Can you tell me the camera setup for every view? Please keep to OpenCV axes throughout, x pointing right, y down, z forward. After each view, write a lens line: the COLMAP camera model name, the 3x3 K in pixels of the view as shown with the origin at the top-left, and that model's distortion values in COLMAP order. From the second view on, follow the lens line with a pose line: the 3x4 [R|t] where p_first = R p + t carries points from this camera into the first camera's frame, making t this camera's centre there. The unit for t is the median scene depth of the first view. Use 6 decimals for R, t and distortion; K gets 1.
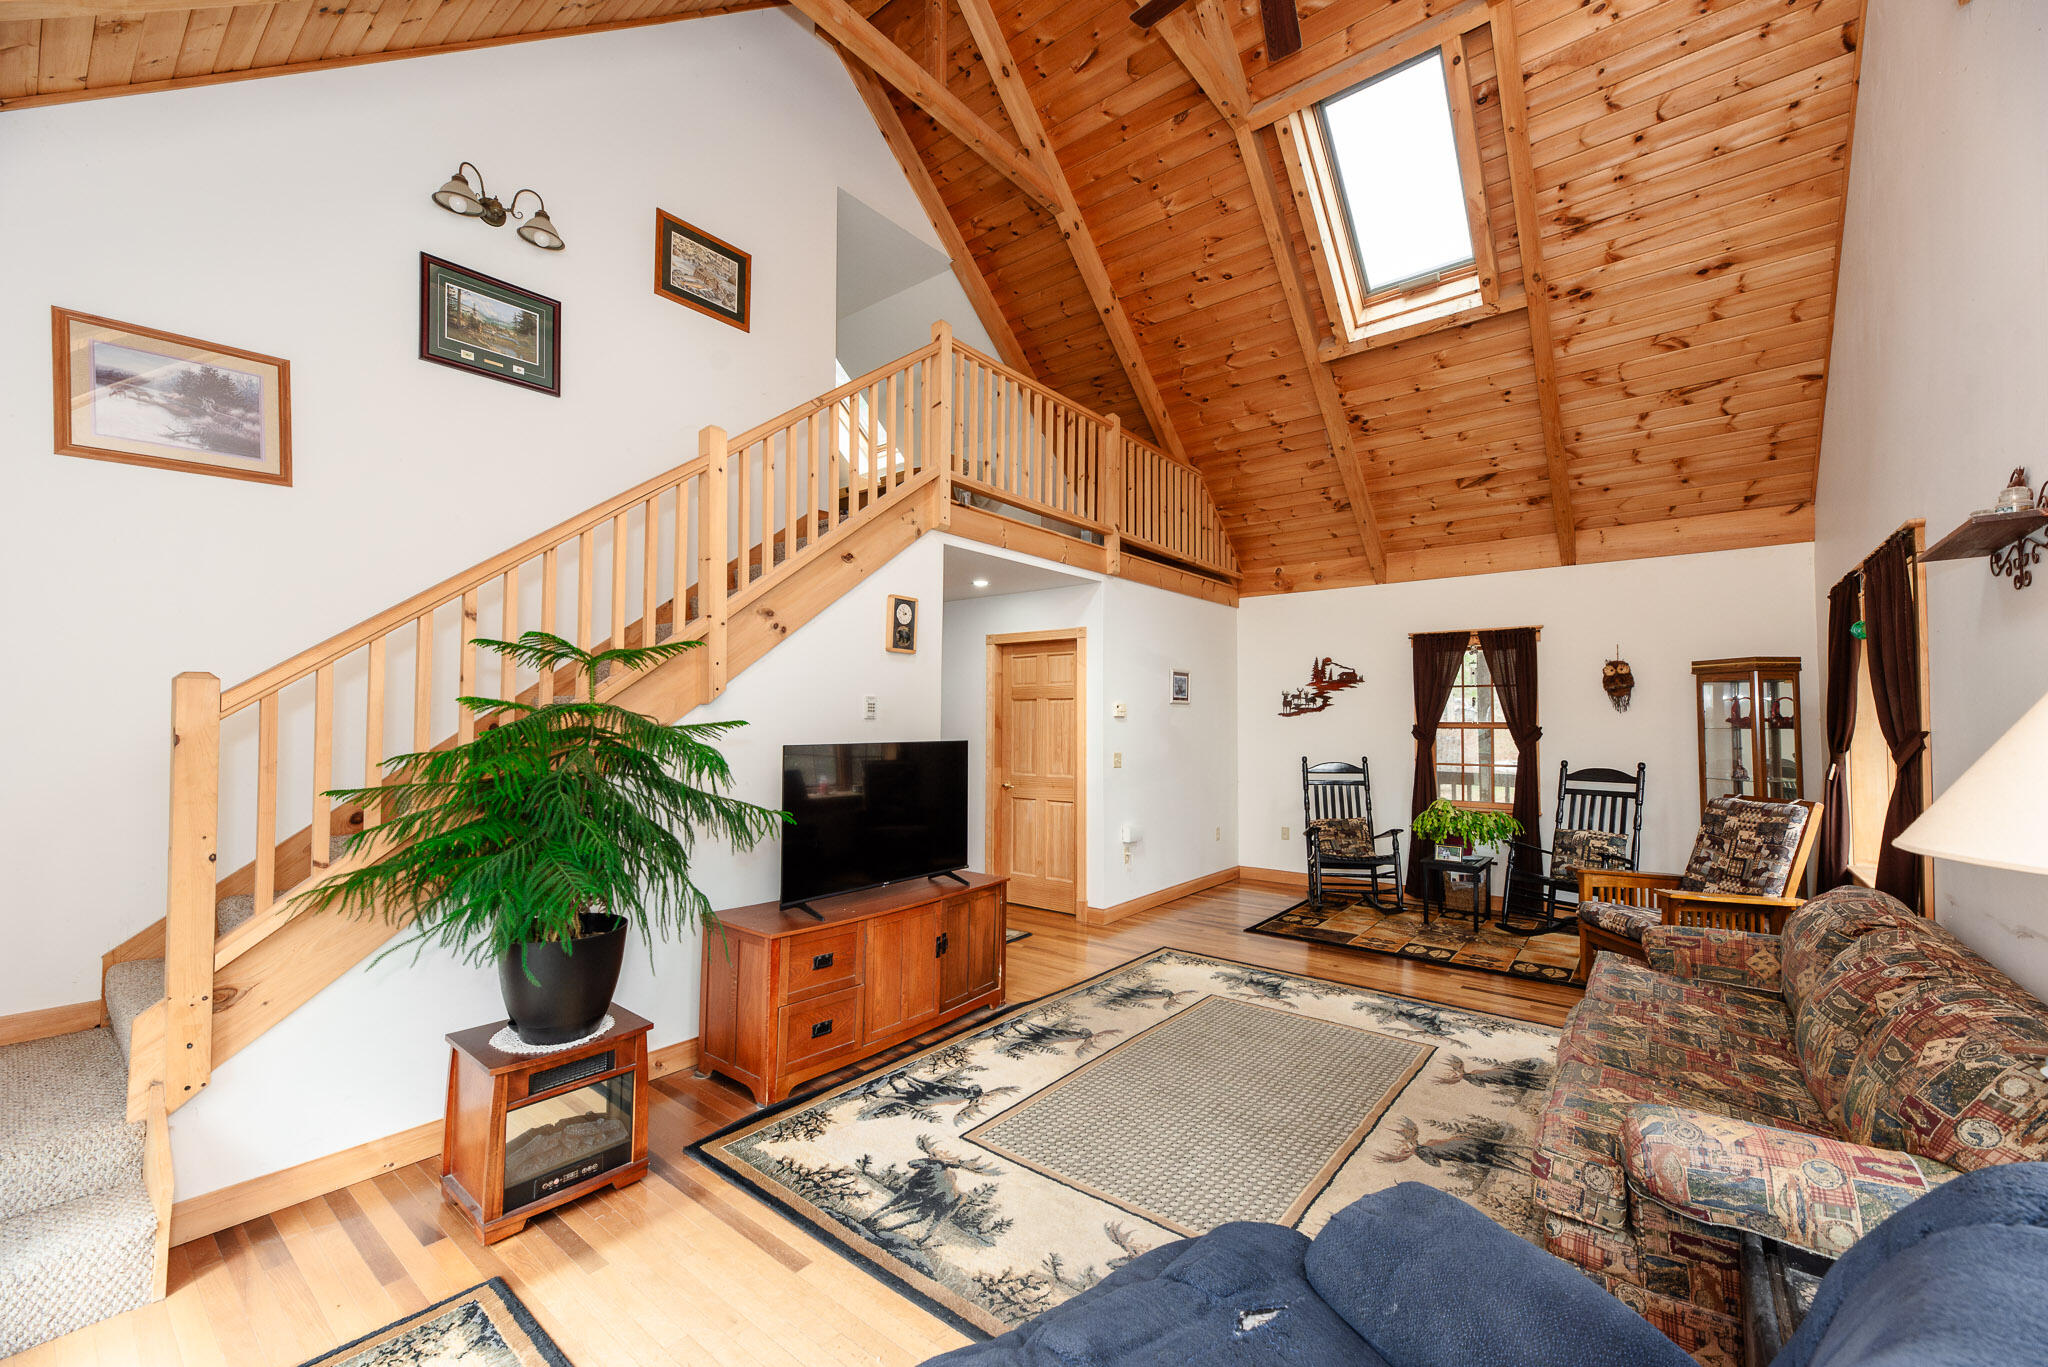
lens RADIAL K [[824.0, 0, 1028.3], [0, 824.0, 698.2], [0, 0, 1]] dist [0.003961, 0.000895]
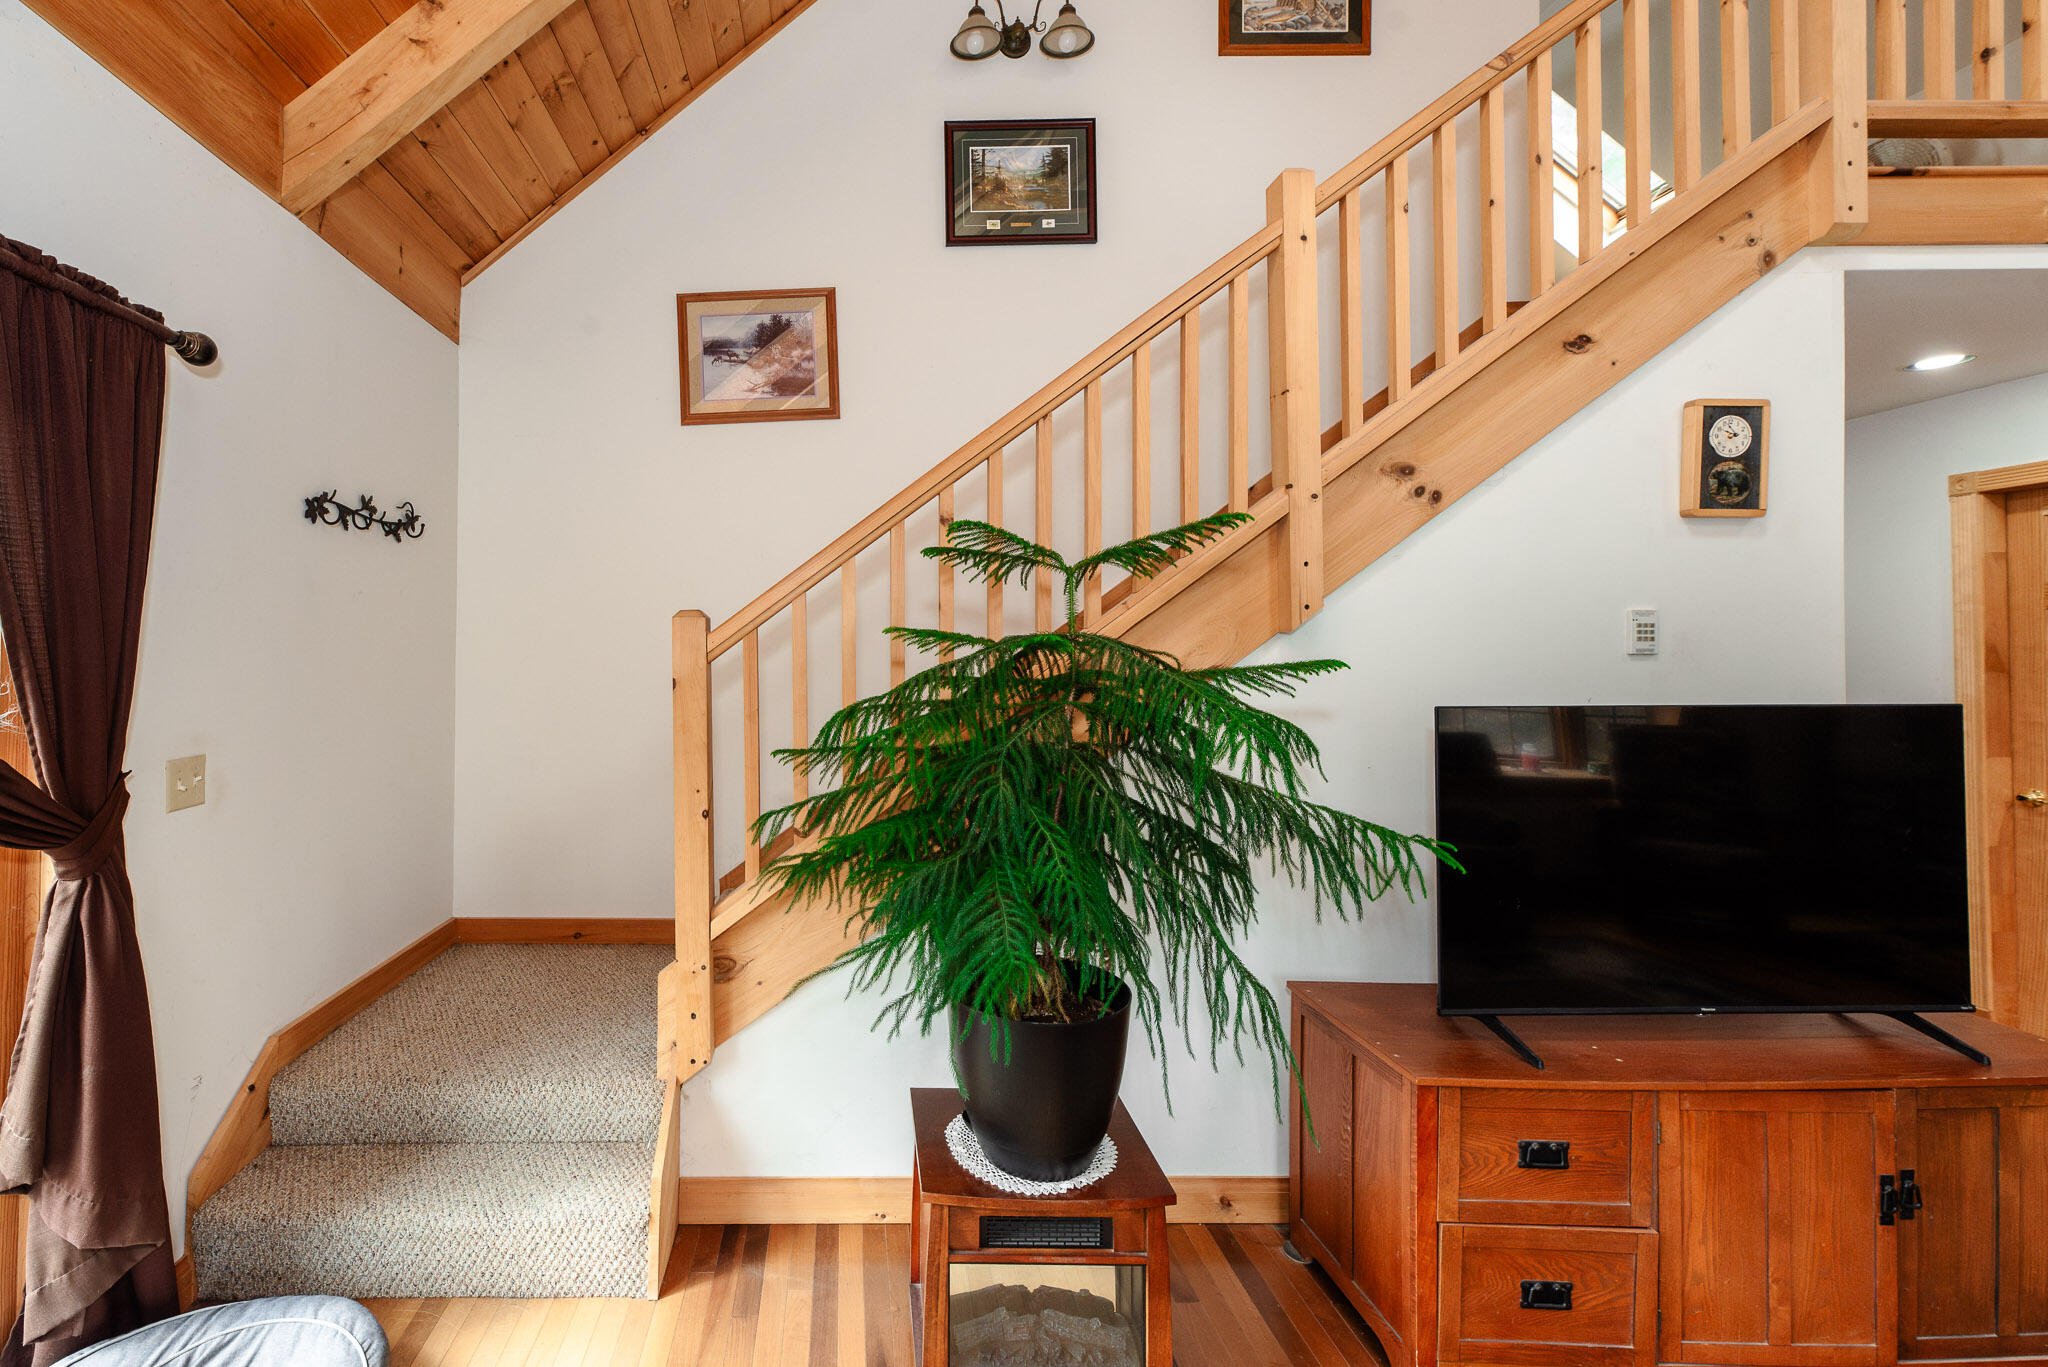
lens RADIAL K [[881.6, 0, 841.9], [0, 881.6, 646.2], [0, 0, 1]] dist [0.009375, -0.000717]
pose [[0.621048, -0.016893, -0.783591, -0.084765], [0.026486, 0.999649, -0.000559, 0.008726], [0.783325, -0.020407, 0.621277, 0.335583]]
